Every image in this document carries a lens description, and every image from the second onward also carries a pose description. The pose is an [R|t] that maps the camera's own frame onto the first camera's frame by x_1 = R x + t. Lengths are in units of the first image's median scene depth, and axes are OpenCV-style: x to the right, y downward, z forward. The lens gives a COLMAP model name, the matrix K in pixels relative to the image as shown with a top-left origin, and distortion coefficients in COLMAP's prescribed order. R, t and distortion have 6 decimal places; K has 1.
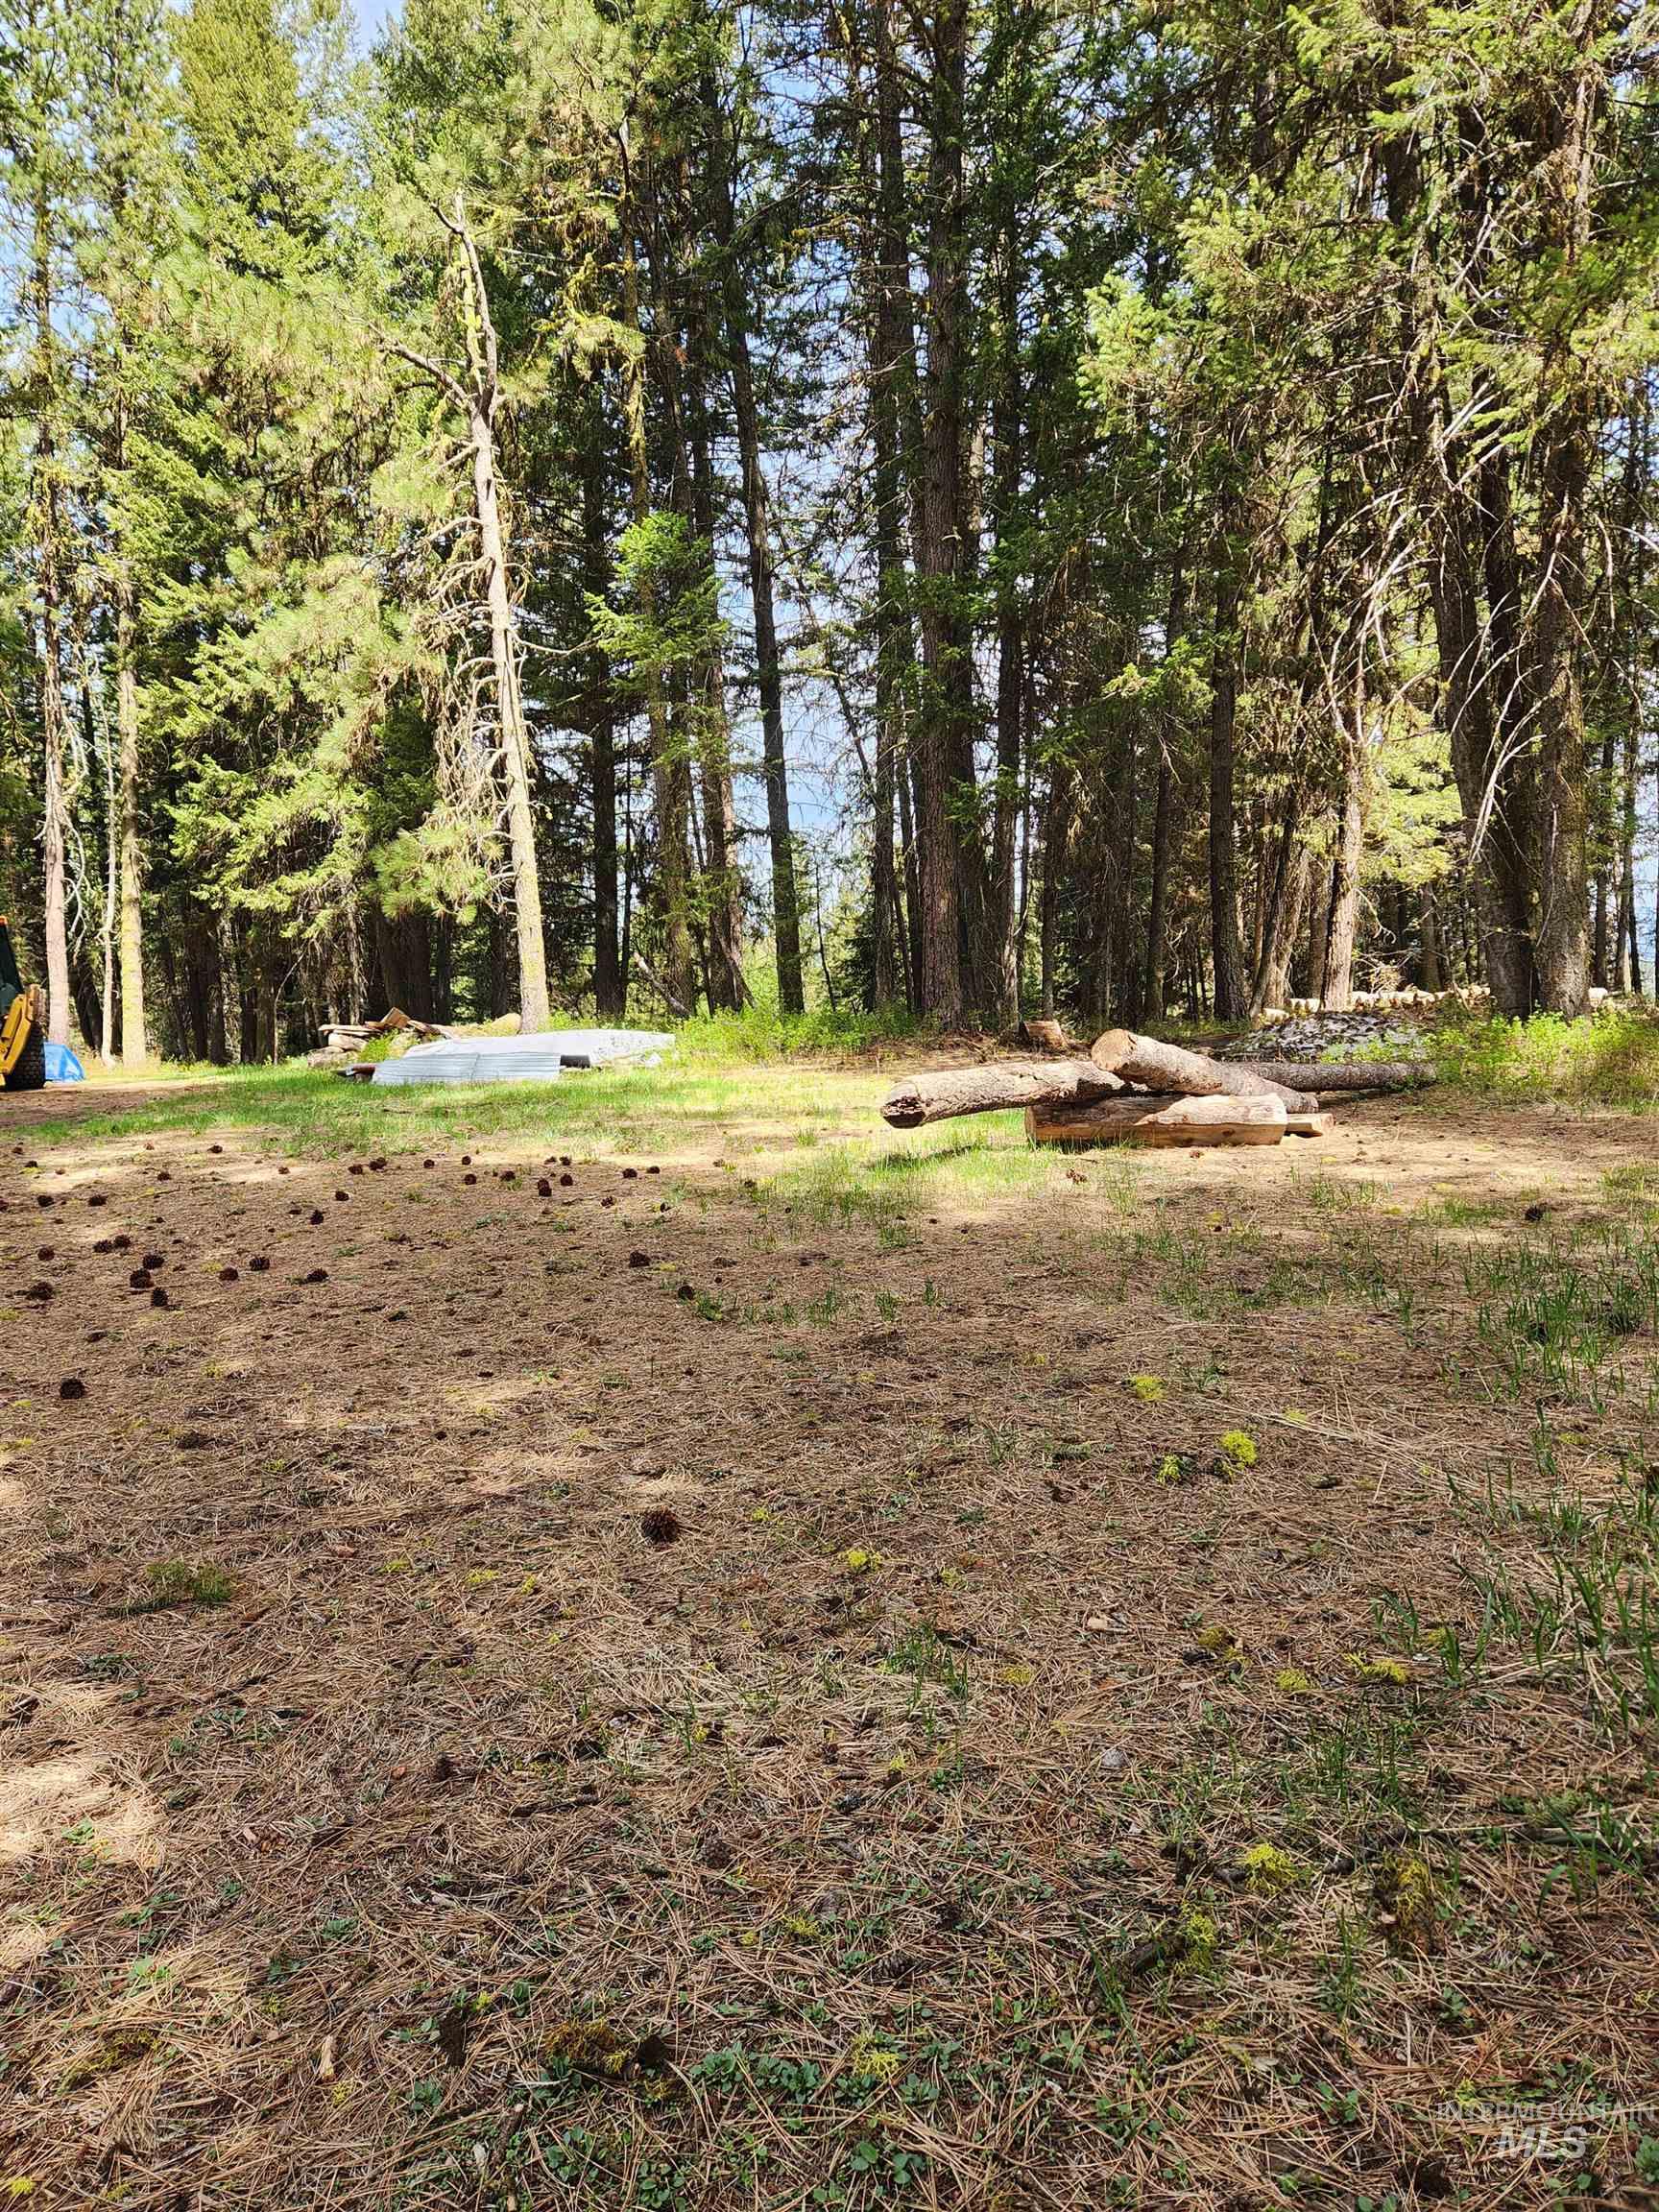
lens RADIAL K [[1454.0, 0, 855.0], [0, 1454.0, 1084.8], [0, 0, 1]] dist [0.070778, -0.060058]
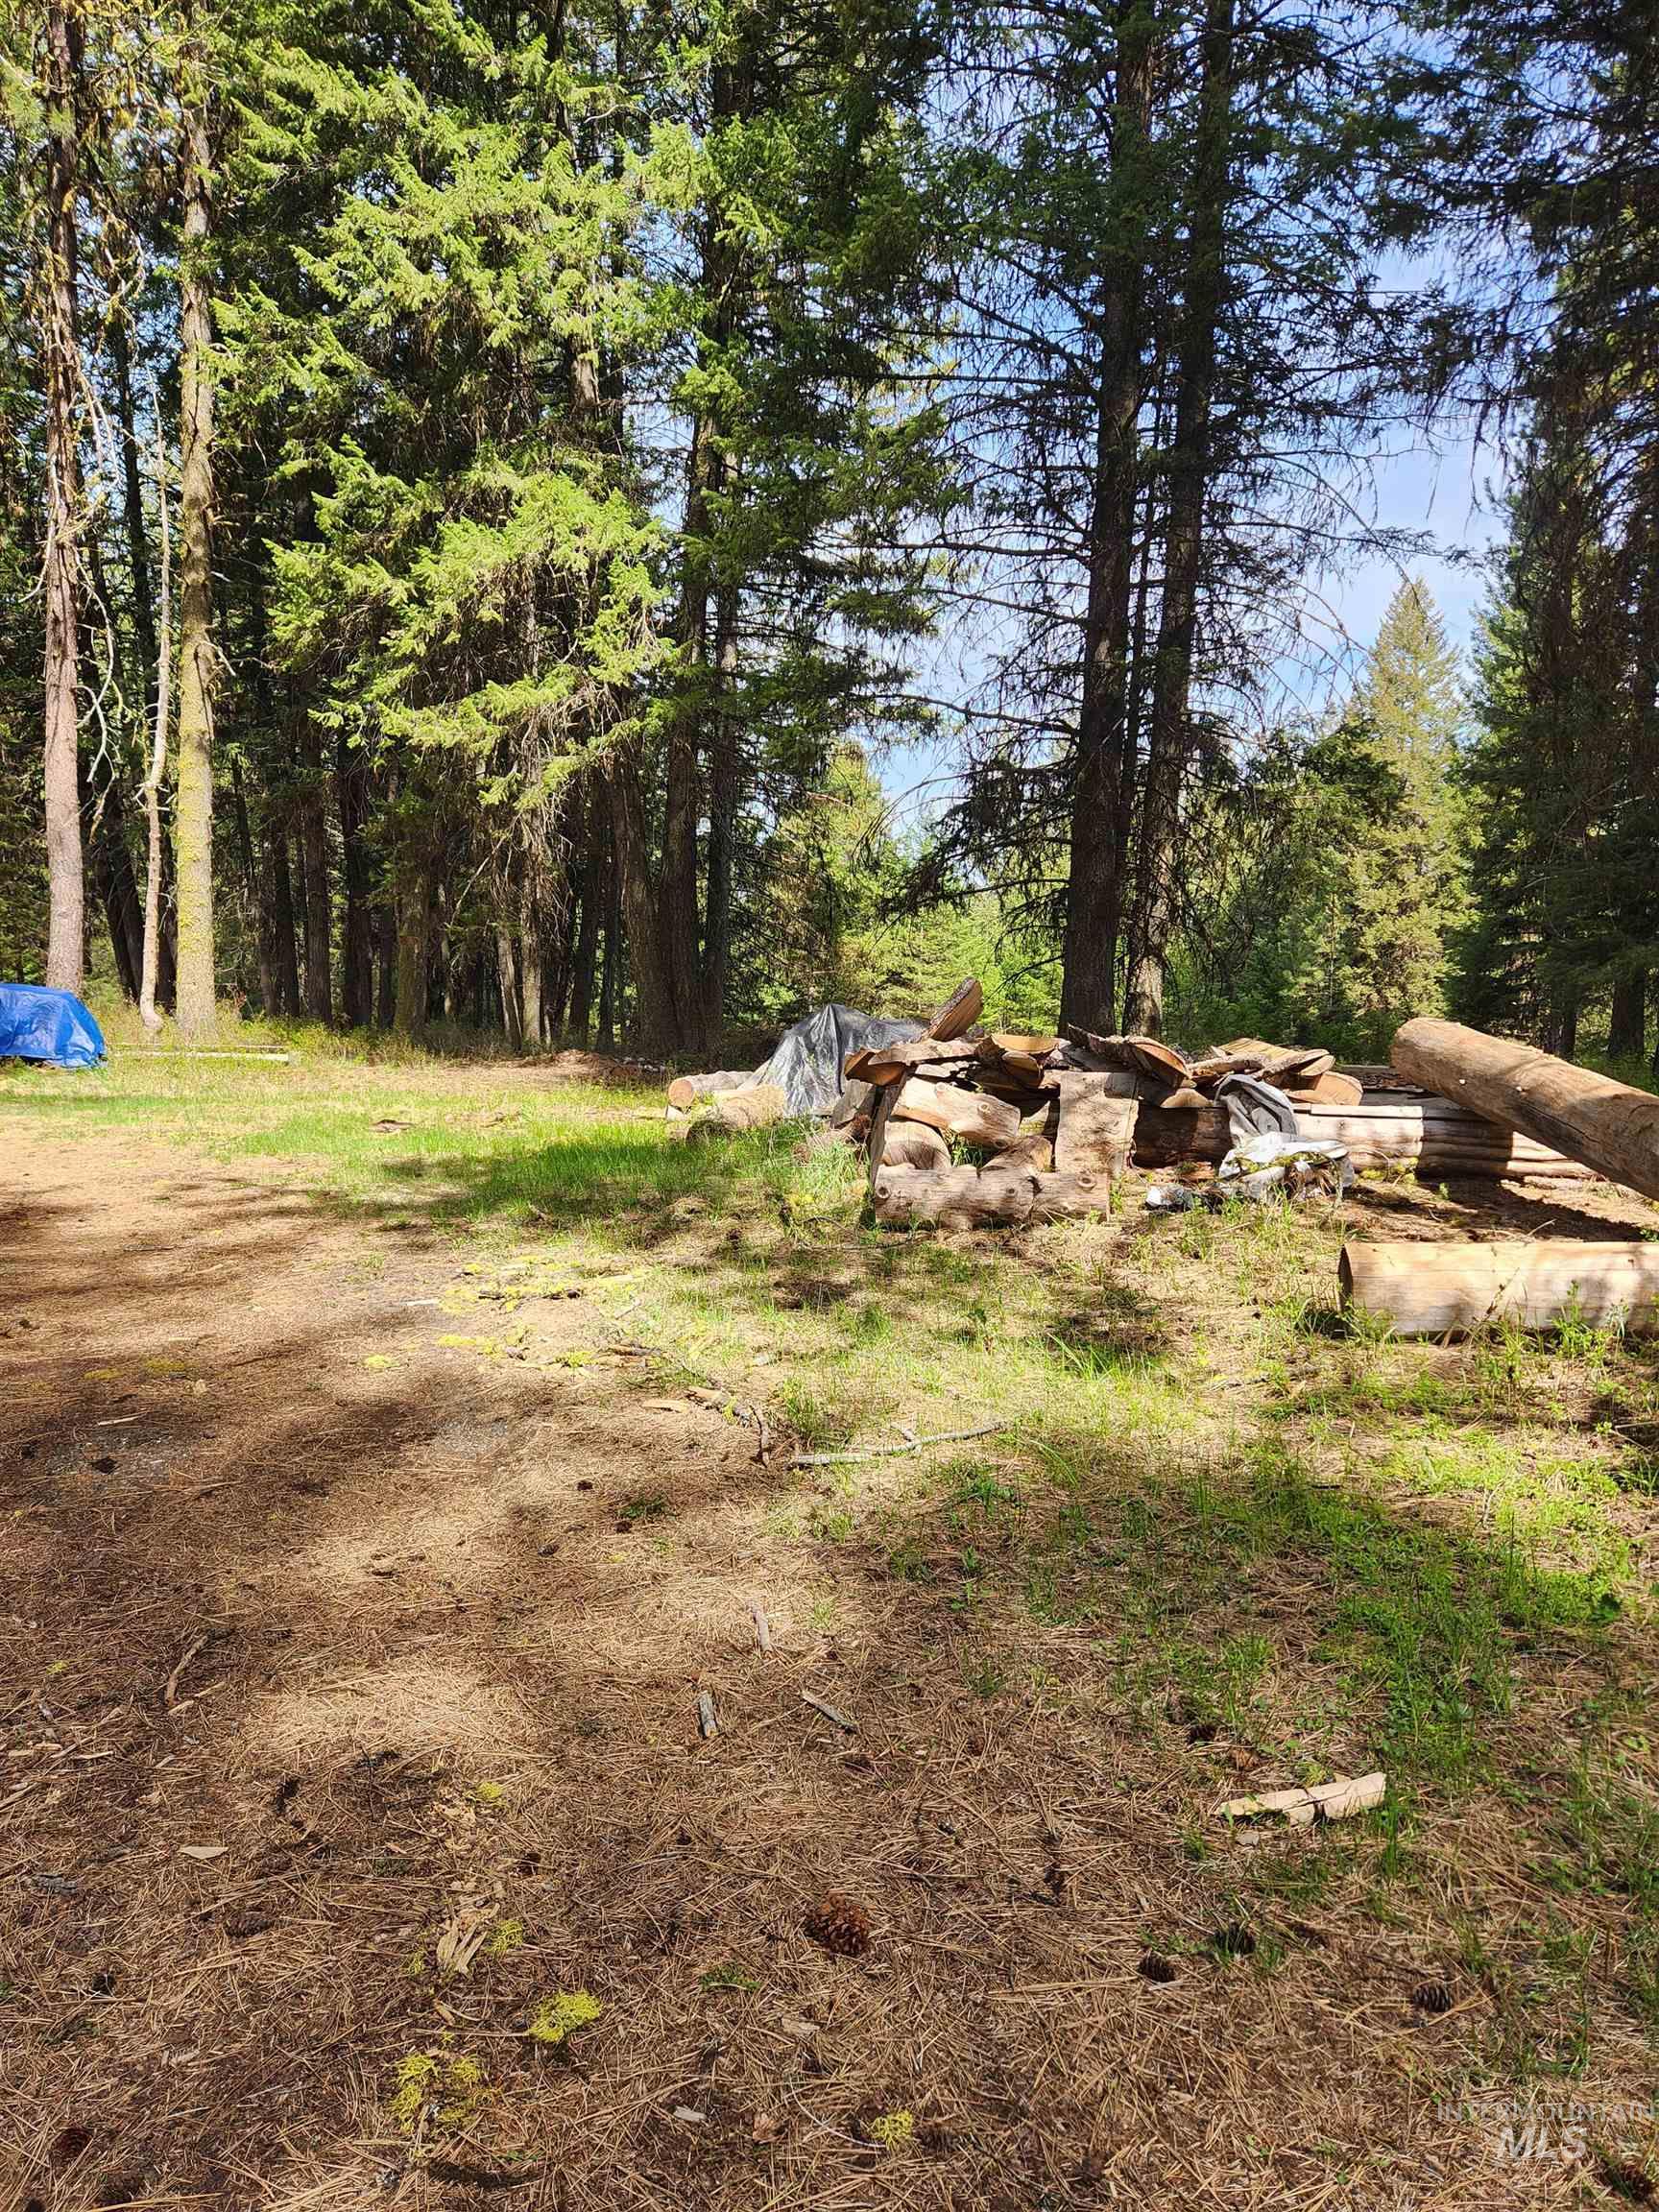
lens RADIAL K [[1454.0, 0, 862.2], [0, 1454.0, 1100.5], [0, 0, 1]] dist [0.070778, -0.060058]
pose [[0.998883, 0.044414, -0.016145, -0.236309], [-0.043559, 0.997802, 0.049933, -0.025524], [0.018327, -0.049174, 0.998622, 0.464178]]
